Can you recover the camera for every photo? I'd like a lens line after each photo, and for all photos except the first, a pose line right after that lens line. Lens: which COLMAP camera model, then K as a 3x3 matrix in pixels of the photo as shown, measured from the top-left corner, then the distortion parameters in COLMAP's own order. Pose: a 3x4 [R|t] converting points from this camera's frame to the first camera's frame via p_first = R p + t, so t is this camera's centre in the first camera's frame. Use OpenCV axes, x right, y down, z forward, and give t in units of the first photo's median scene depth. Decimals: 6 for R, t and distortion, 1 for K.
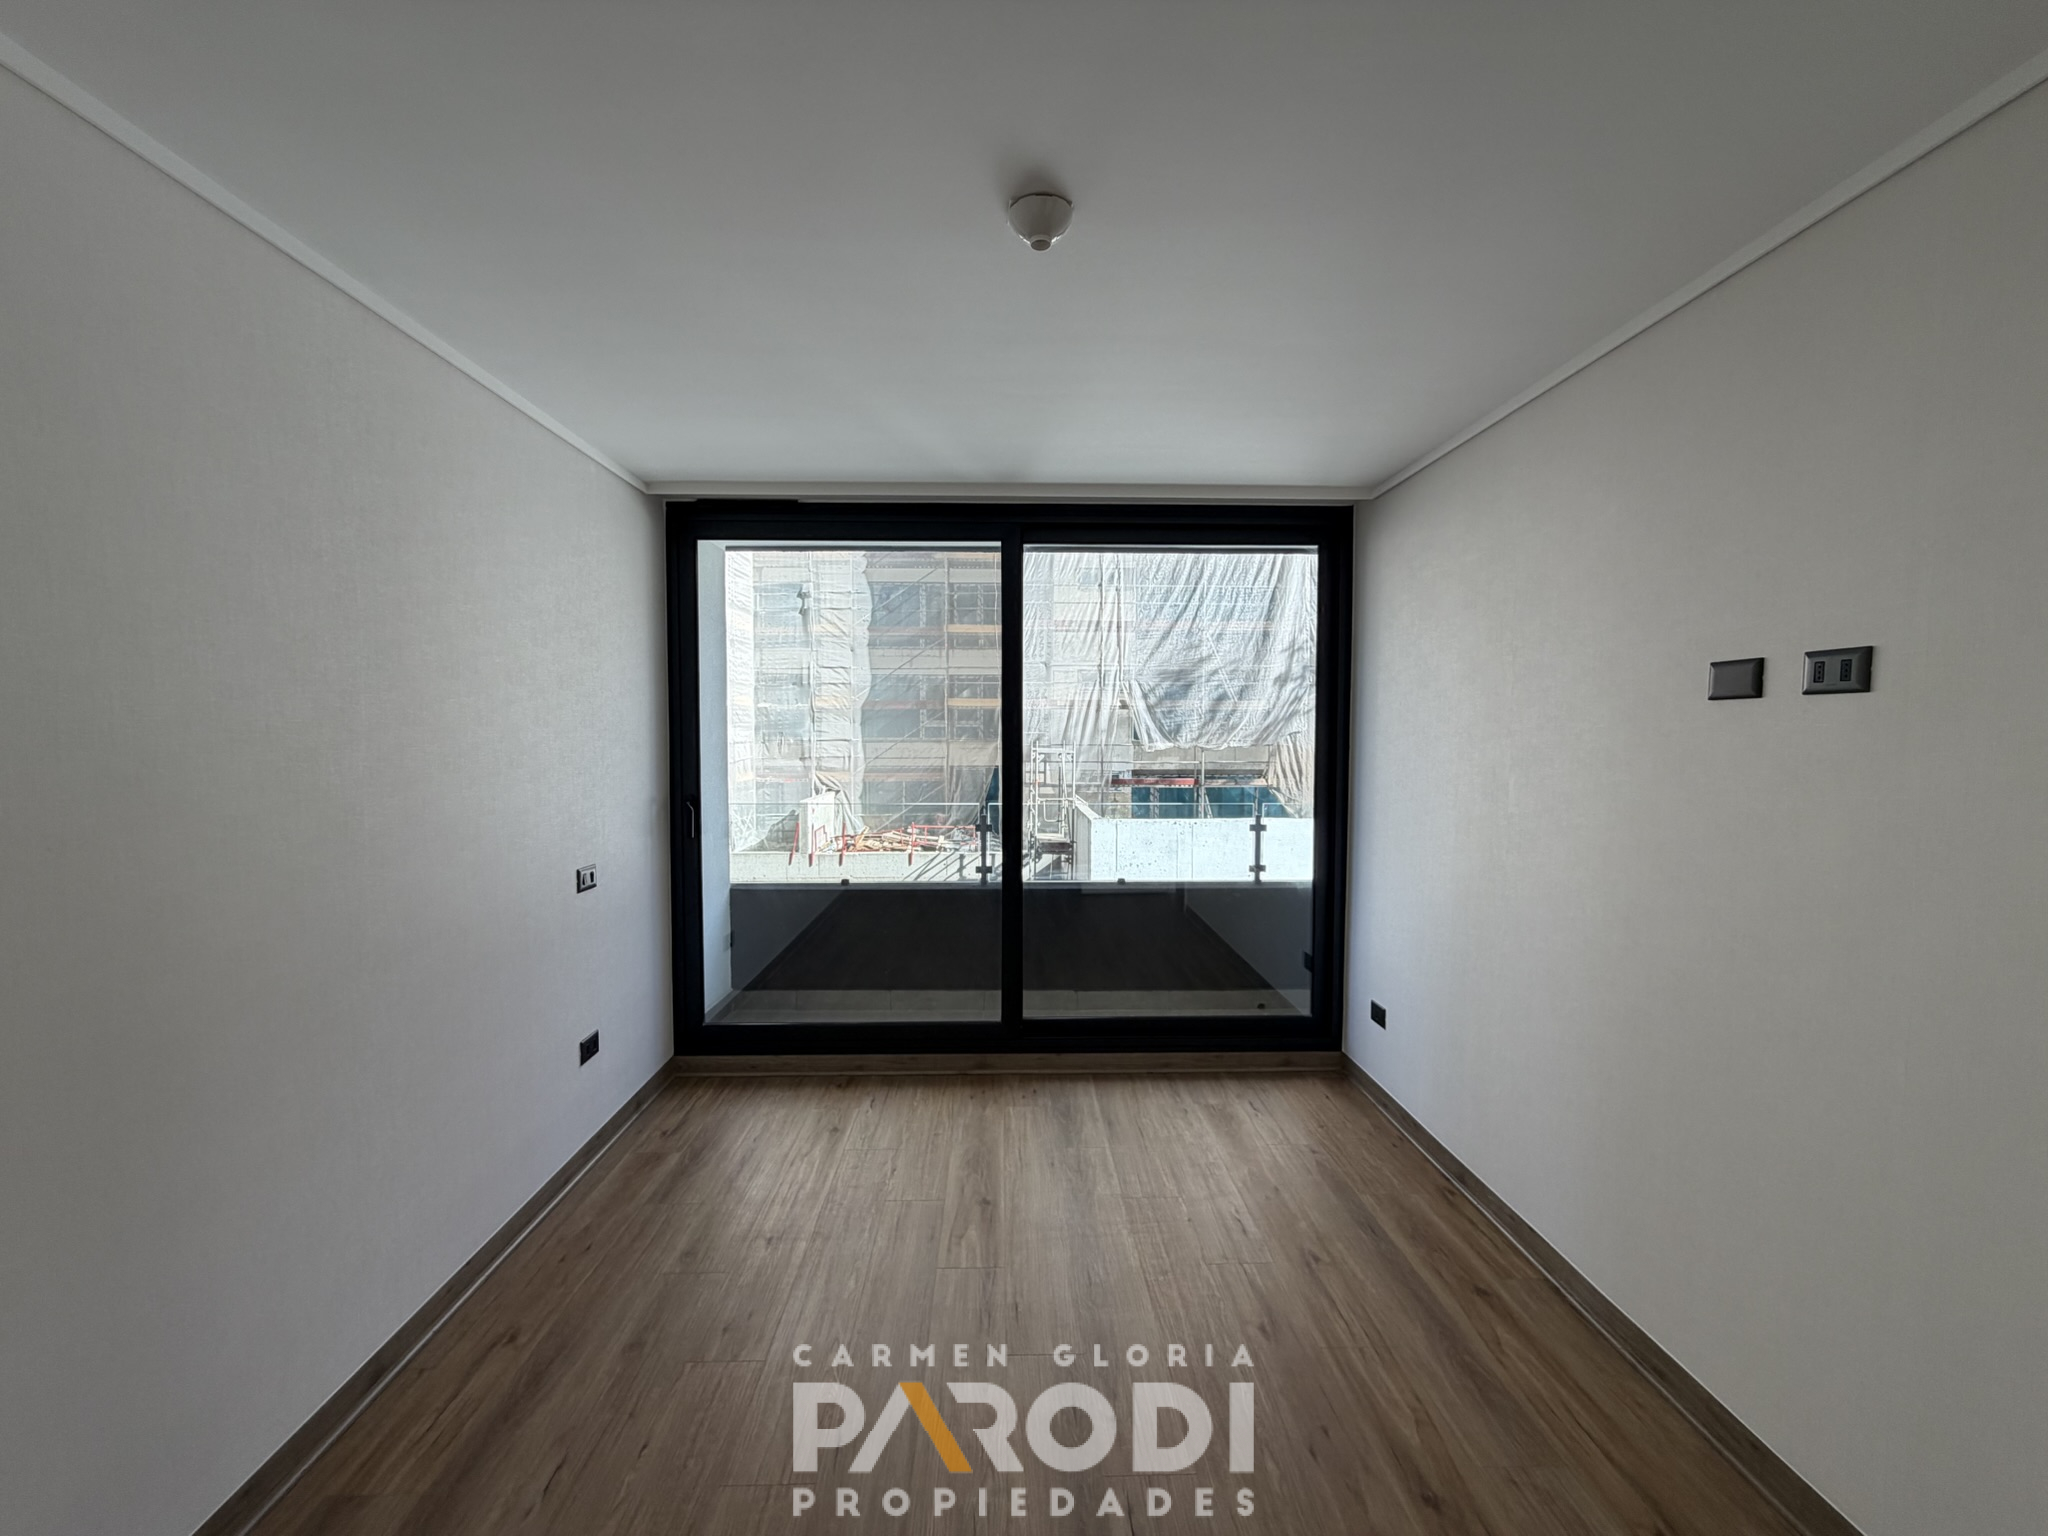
lens RADIAL K [[814.4, 0, 1020.2], [0, 814.4, 770.3], [0, 0, 1]] dist [-0.000240, -0.000396]
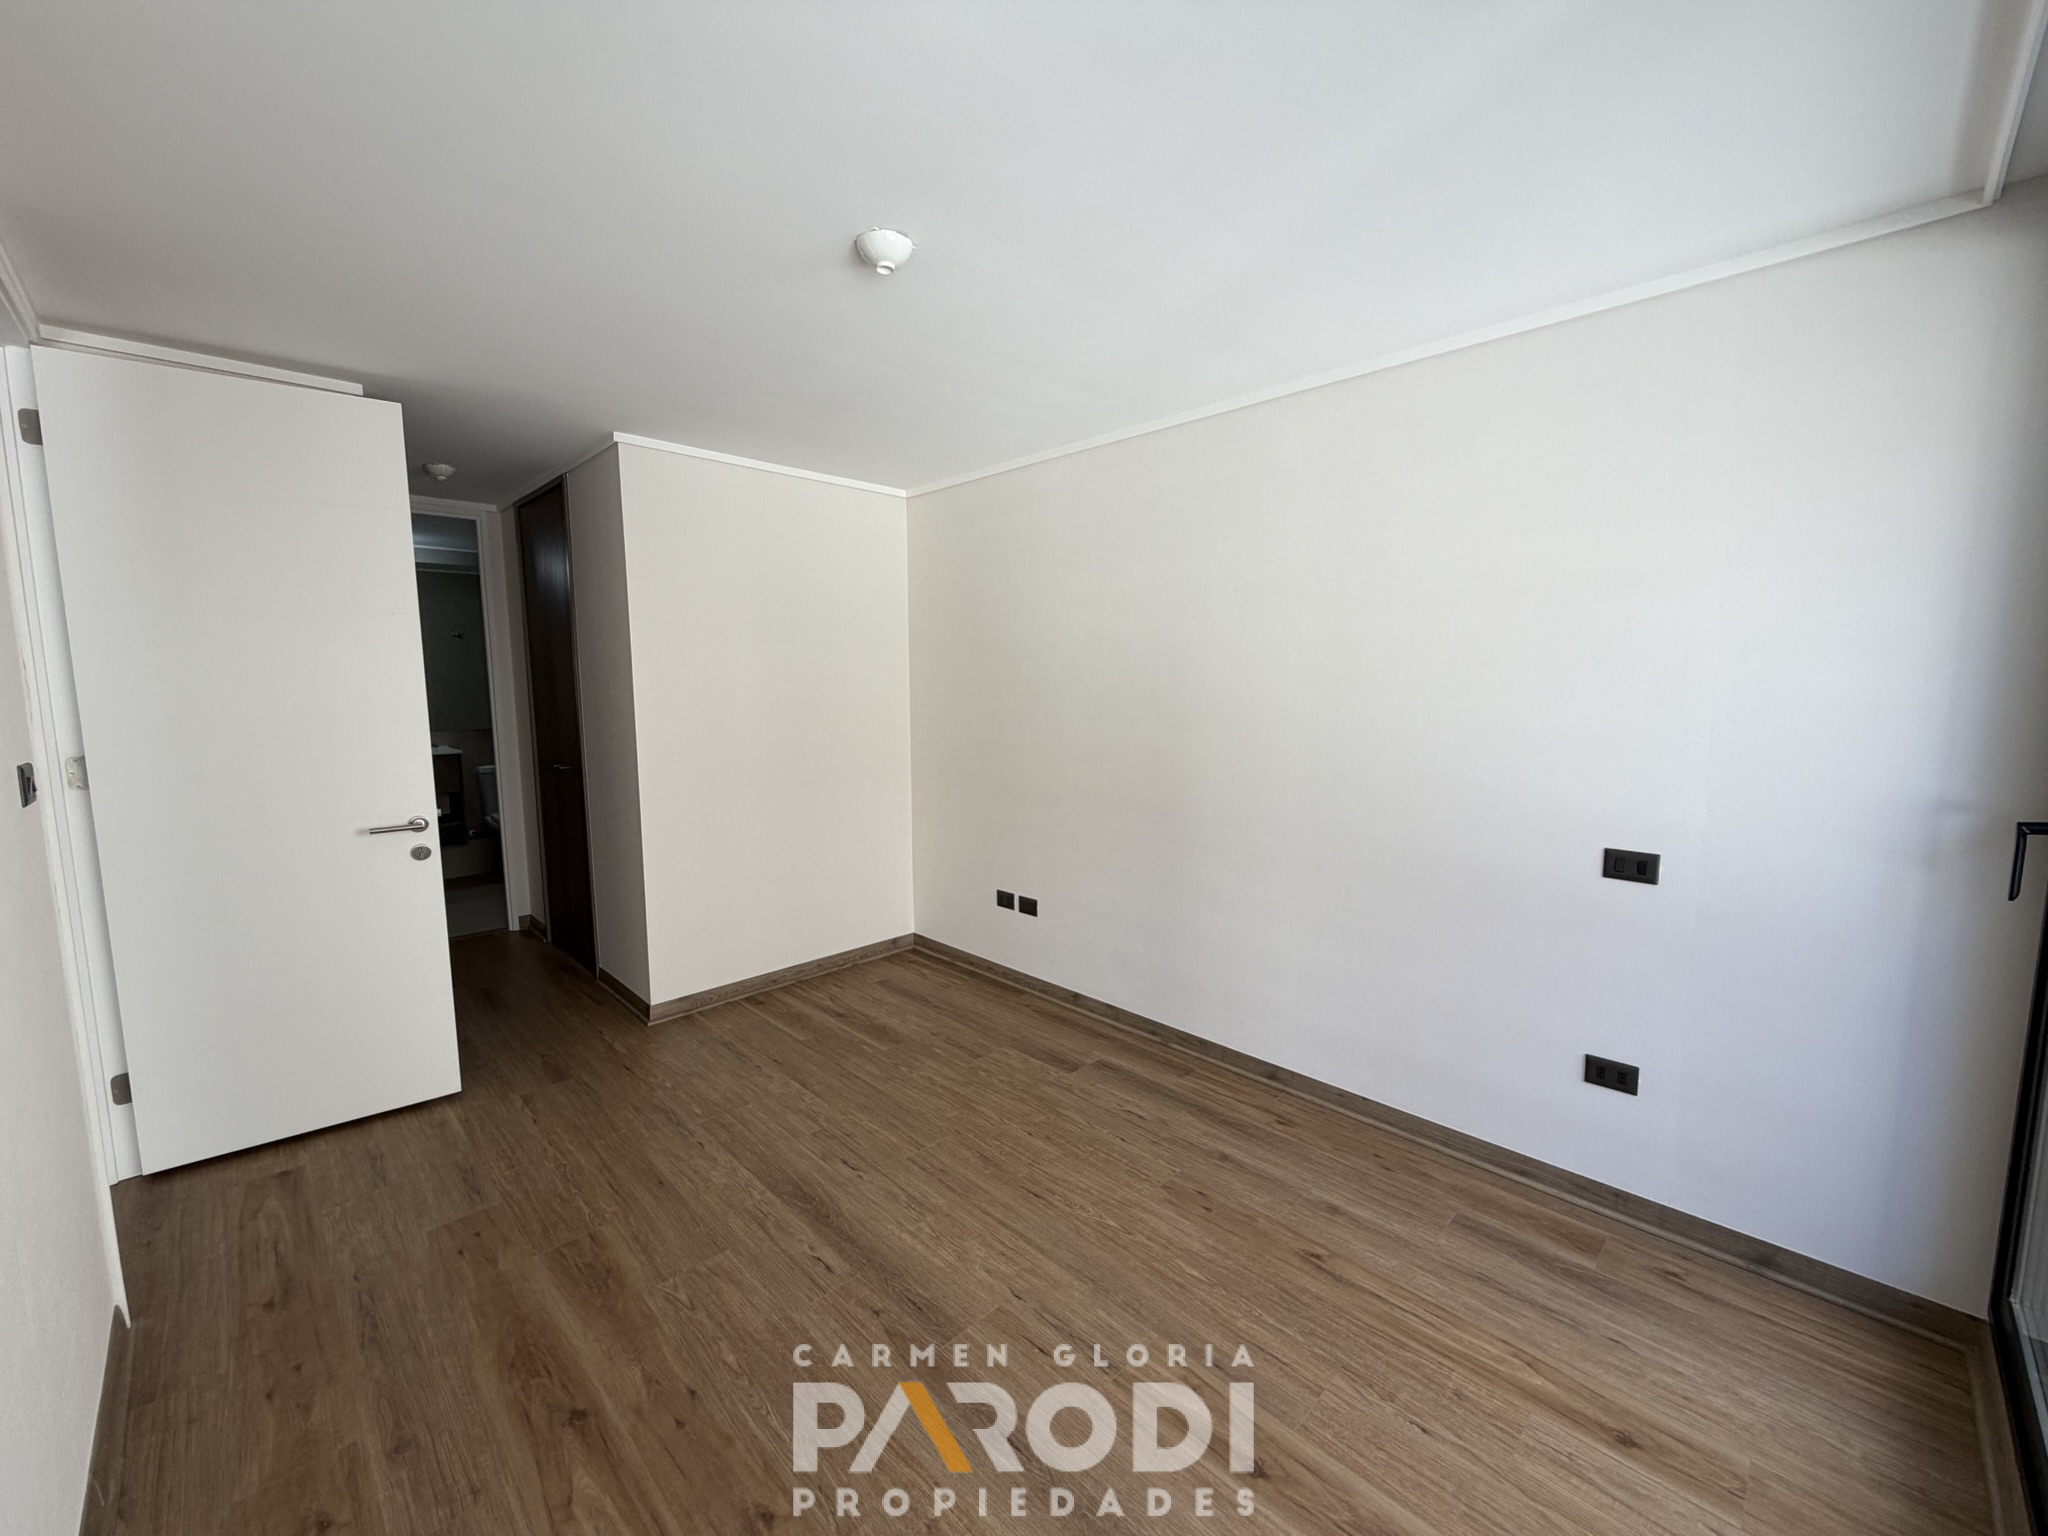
lens RADIAL K [[814.4, 0, 1020.0], [0, 814.4, 766.3], [0, 0, 1]] dist [-0.000240, -0.000396]
pose [[-0.732196, 0.078655, -0.676537, 0.322897], [-0.026199, 0.989322, 0.143374, -0.044953], [0.680590, 0.122703, -0.722316, 0.902547]]
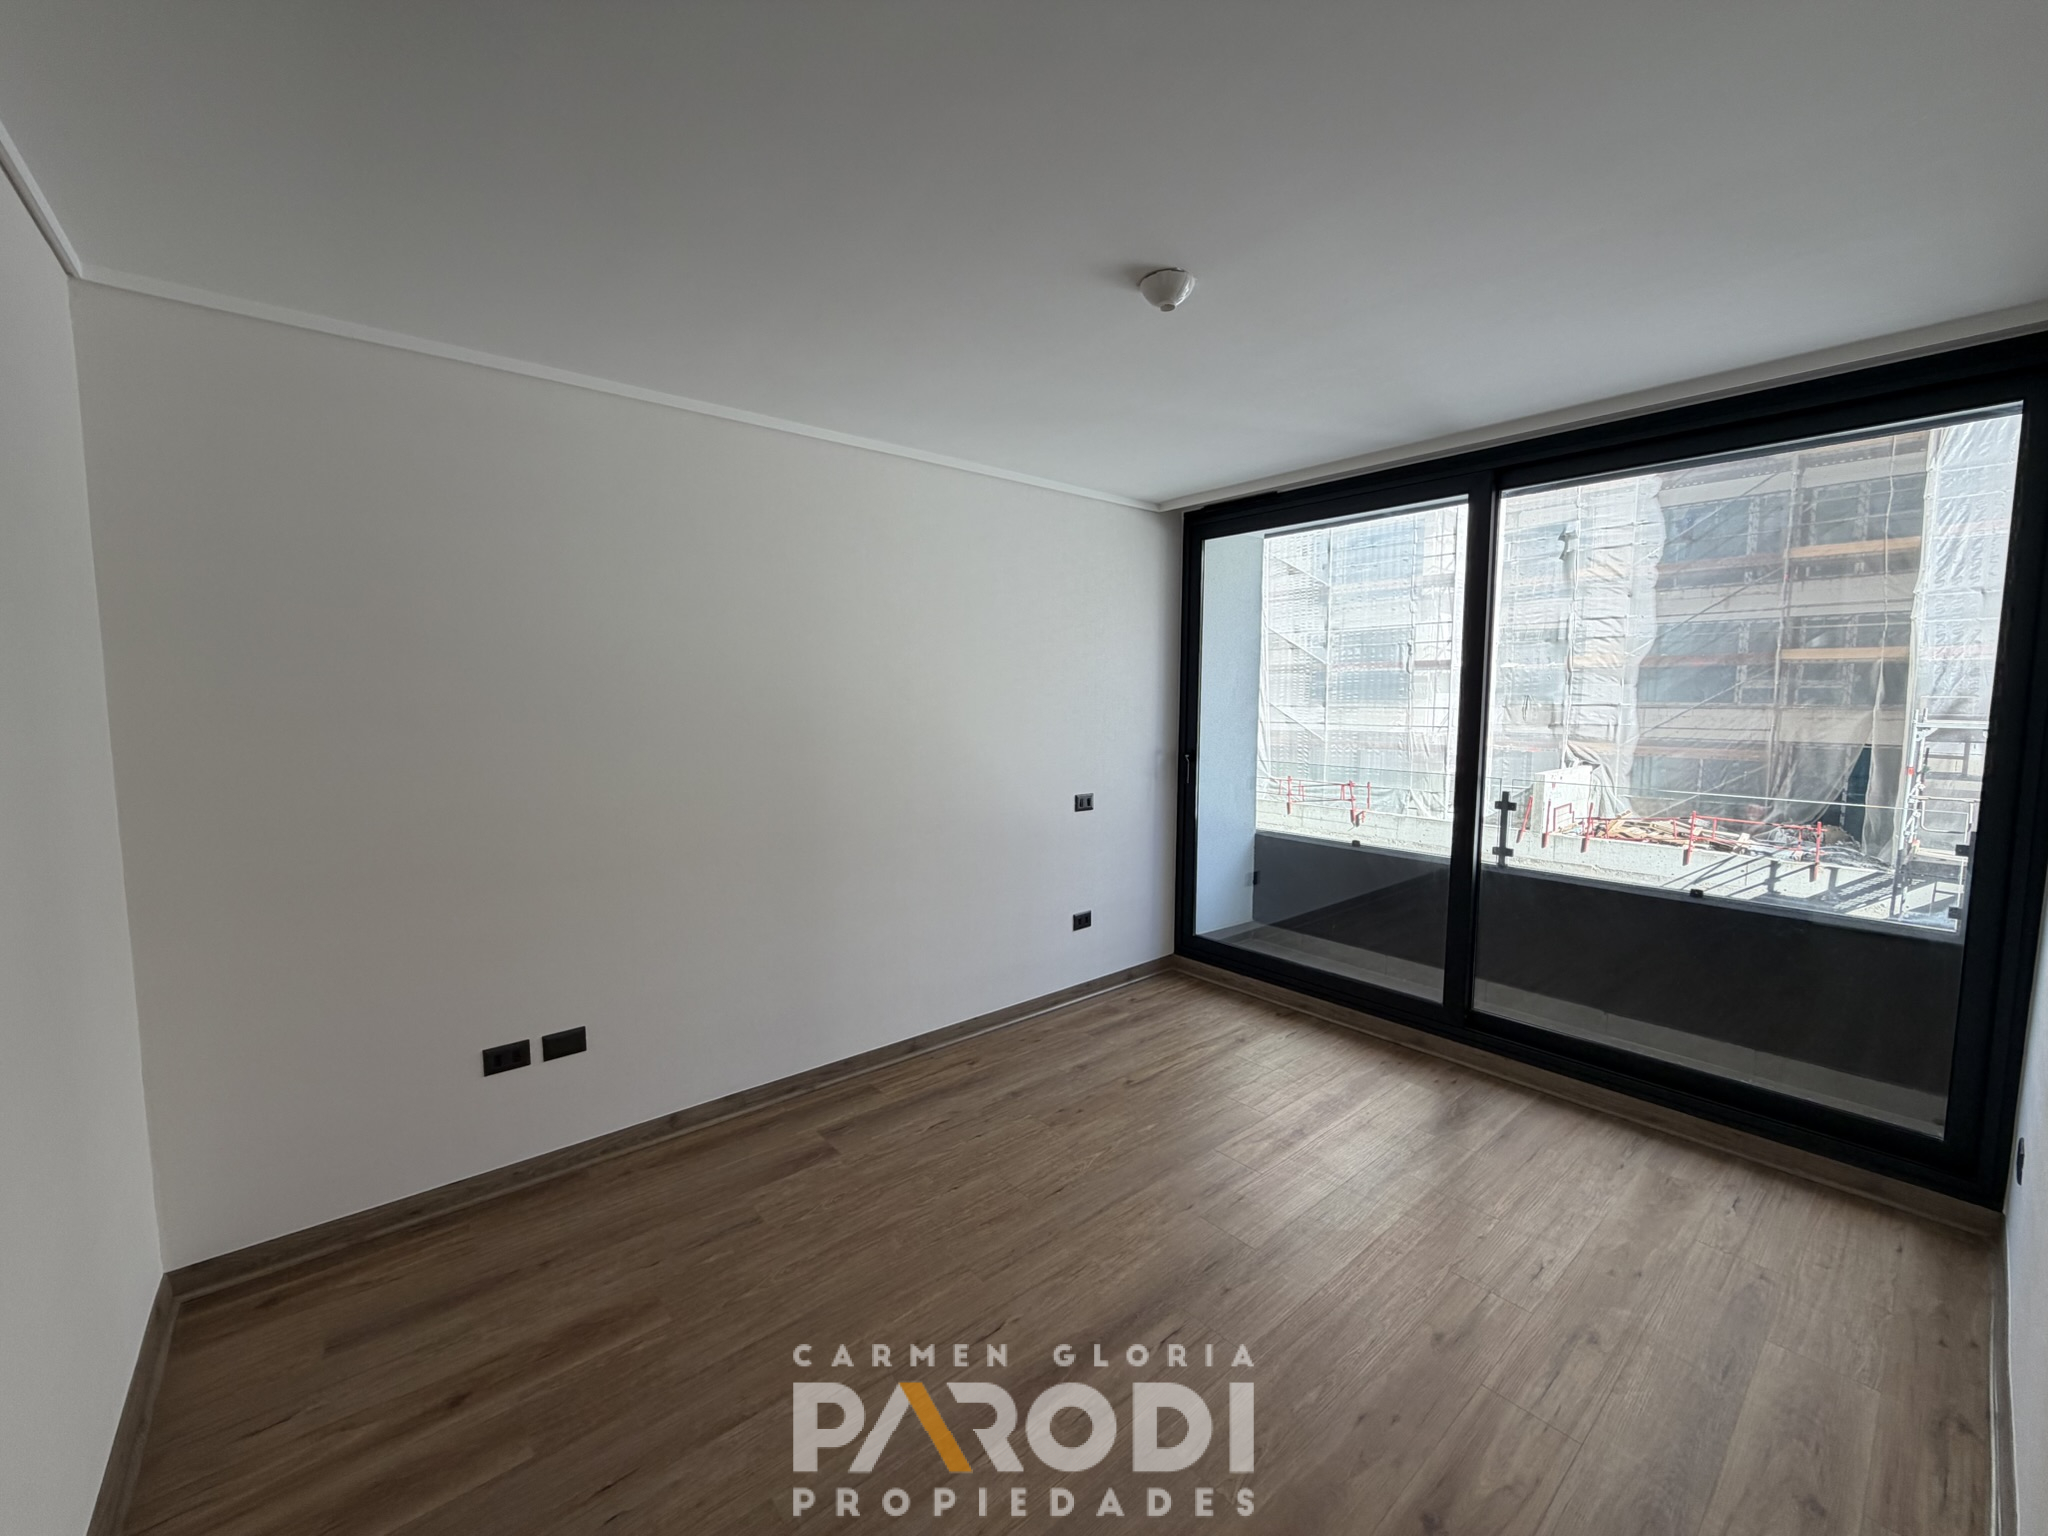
lens RADIAL K [[814.4, 0, 1020.2], [0, 814.4, 767.8], [0, 0, 1]] dist [-0.000240, -0.000396]
pose [[0.625917, 0.071055, -0.776646, 0.387068], [-0.037371, 0.997430, 0.061137, -0.007405], [0.778994, -0.009243, 0.626964, 0.018881]]
